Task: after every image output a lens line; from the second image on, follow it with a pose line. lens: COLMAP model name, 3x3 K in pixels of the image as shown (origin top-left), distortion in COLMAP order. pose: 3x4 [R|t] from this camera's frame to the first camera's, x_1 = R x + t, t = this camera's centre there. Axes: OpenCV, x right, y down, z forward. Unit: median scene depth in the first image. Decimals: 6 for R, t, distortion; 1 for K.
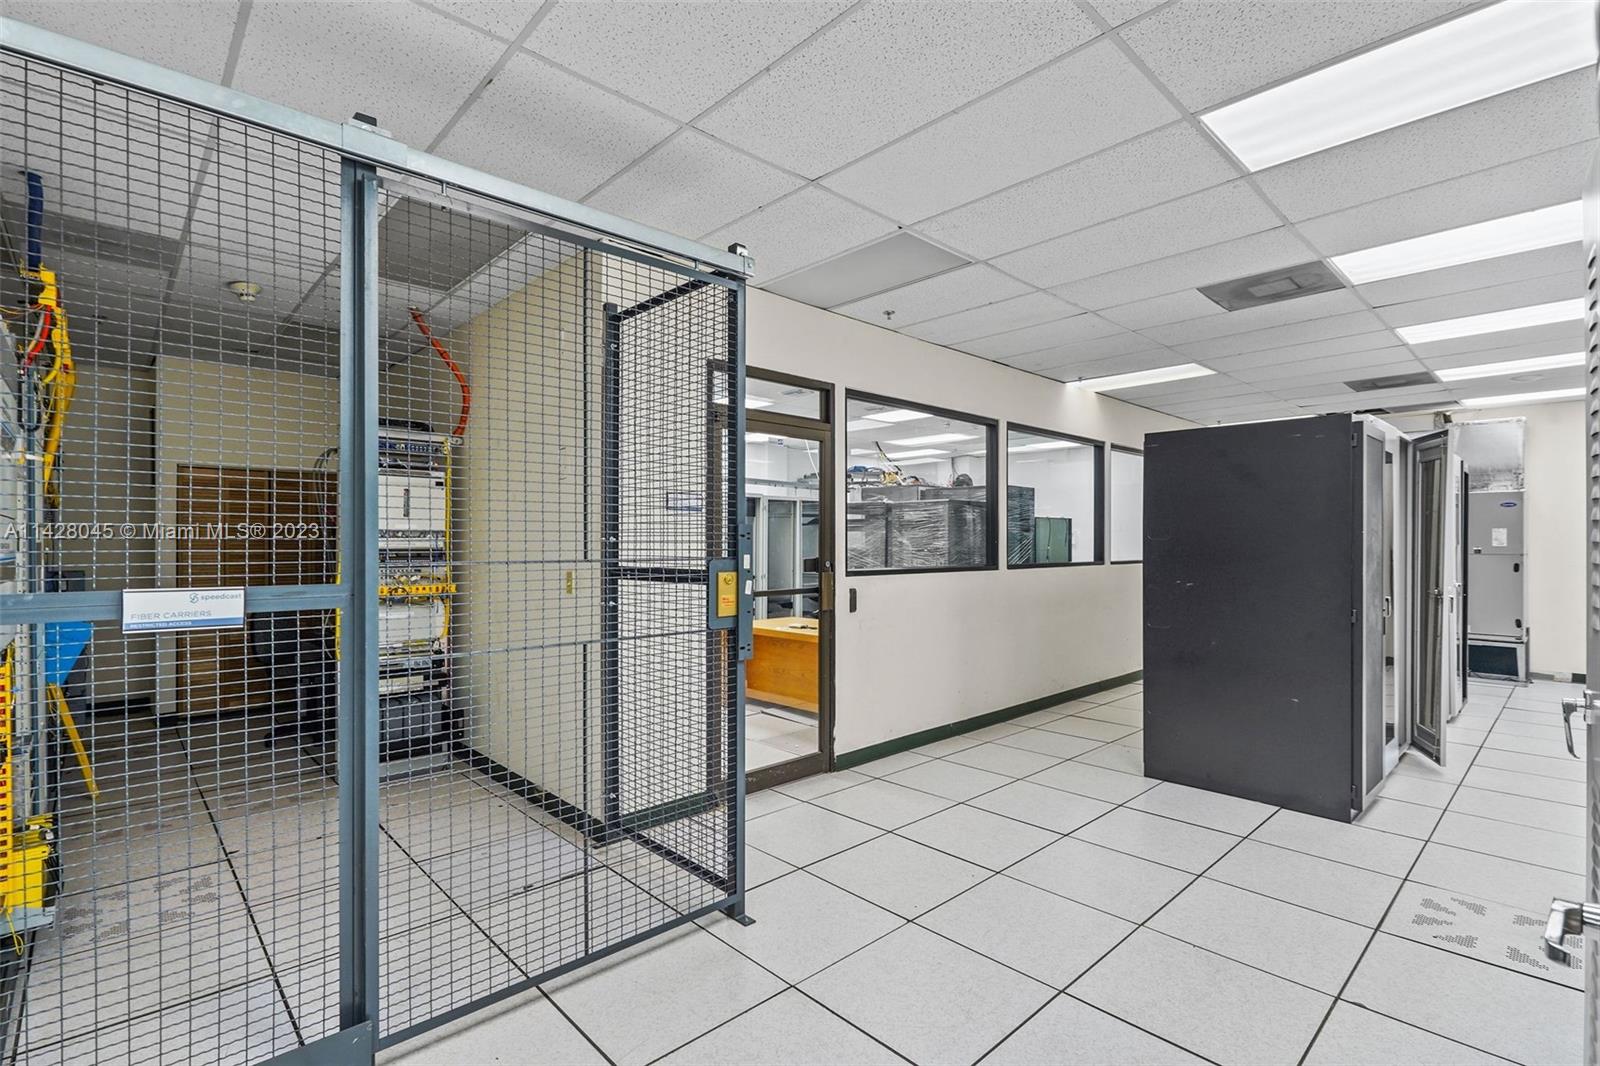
lens RADIAL K [[750.4, 0, 800.0], [0, 750.4, 533.0], [0, 0, 1]] dist [-0.002699, 0.001051]
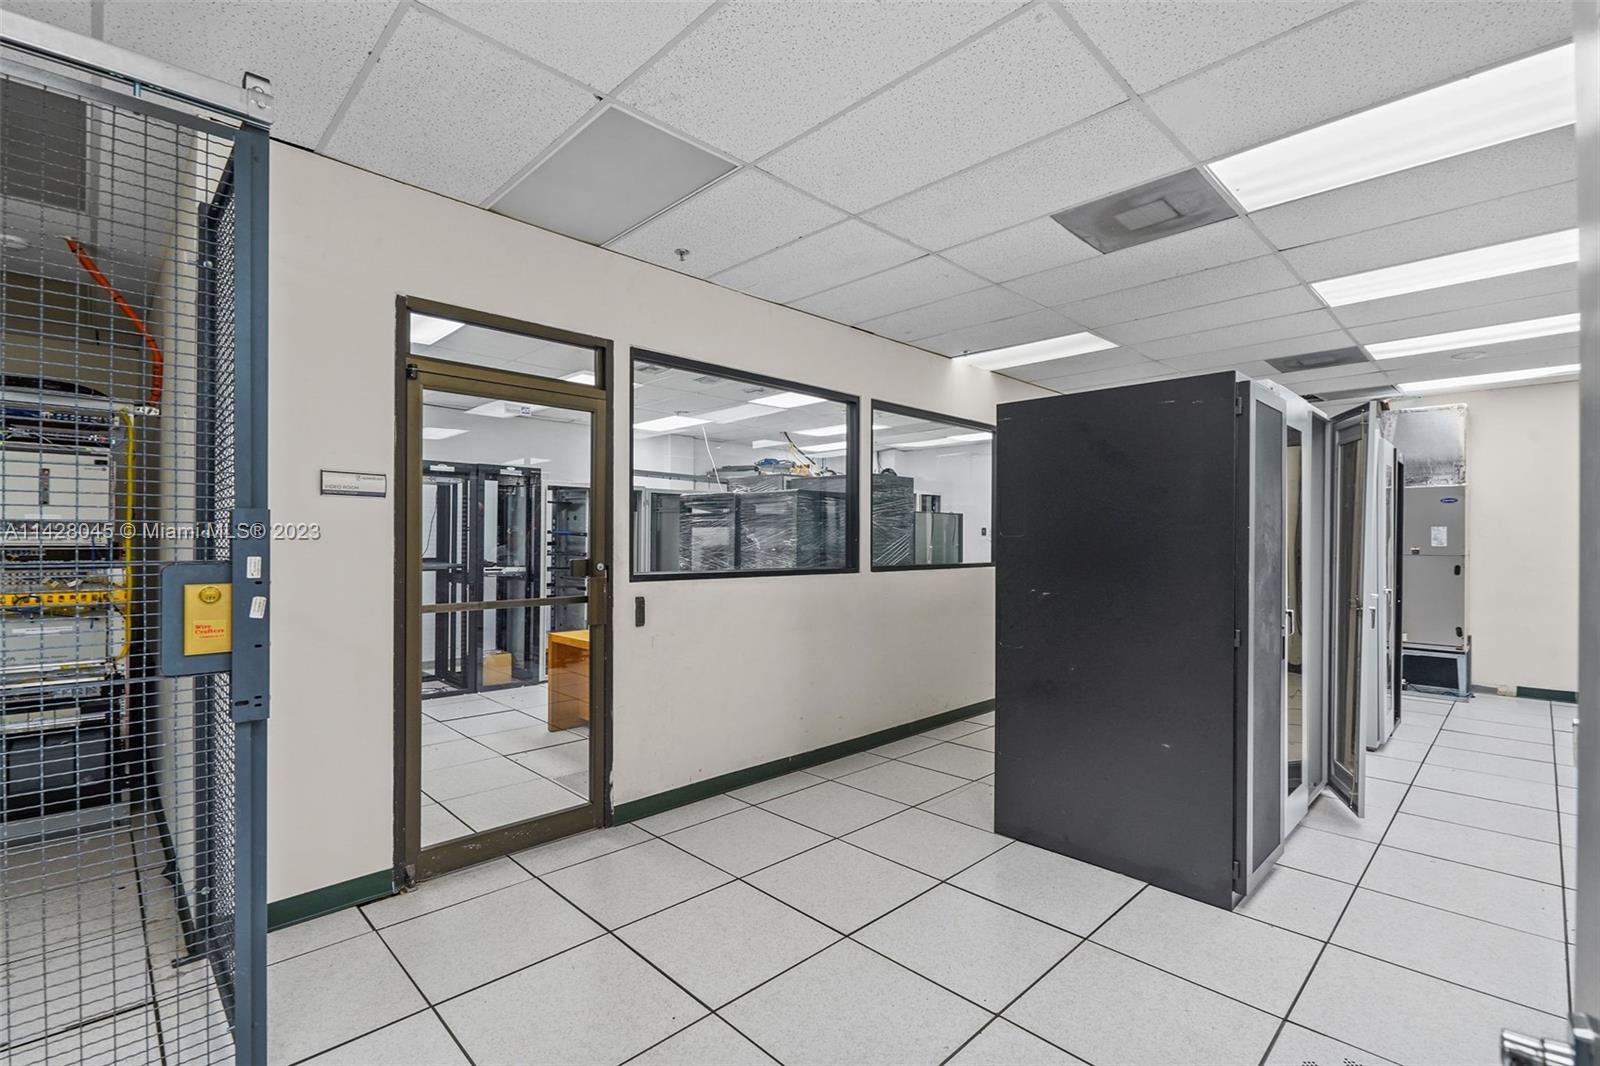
lens RADIAL K [[728.8, 0, 800.0], [0, 728.8, 533.0], [0, 0, 1]] dist [-0.000639, 0.000354]
pose [[0.999725, 0.003547, 0.023173, 0.224319], [-0.003593, 0.999992, 0.001957, 0.003726], [-0.023166, -0.002040, 0.999730, 0.218925]]
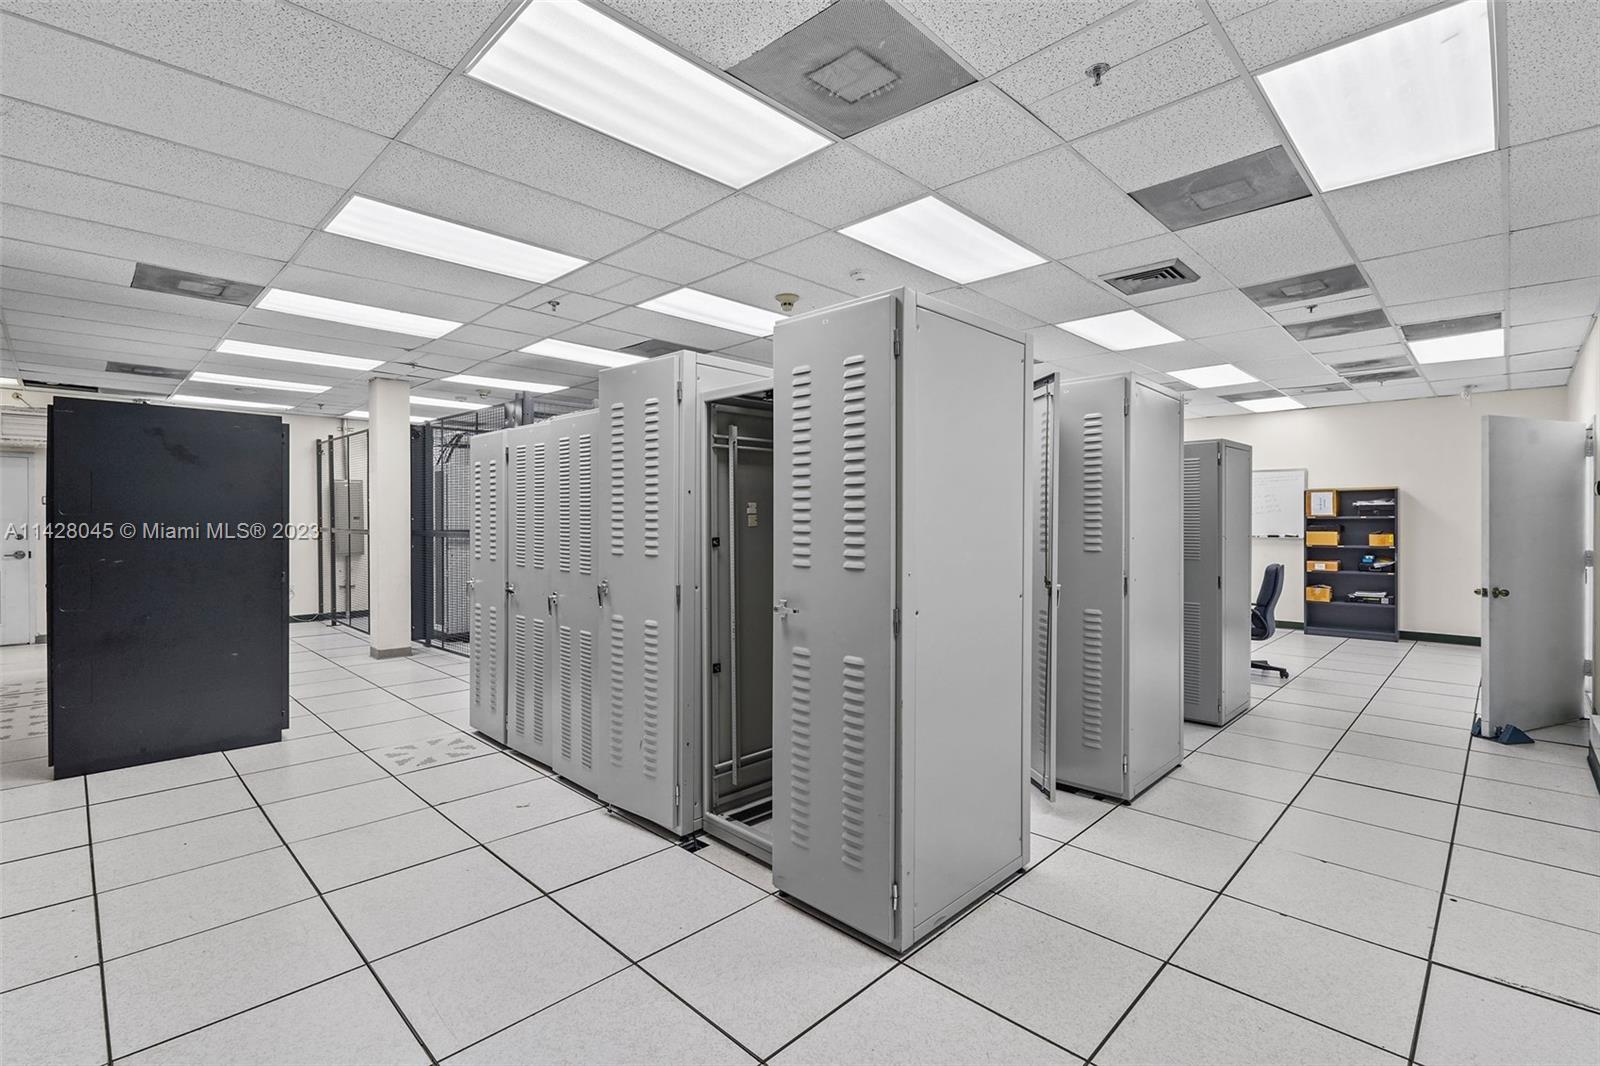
lens RADIAL K [[728.8, 0, 800.0], [0, 728.8, 533.0], [0, 0, 1]] dist [-0.000639, 0.000354]
pose [[-0.043780, -0.020537, 0.998830, -0.420195], [-0.016269, 0.999671, 0.019841, -0.002284], [-0.998909, -0.015381, -0.044099, 0.146147]]
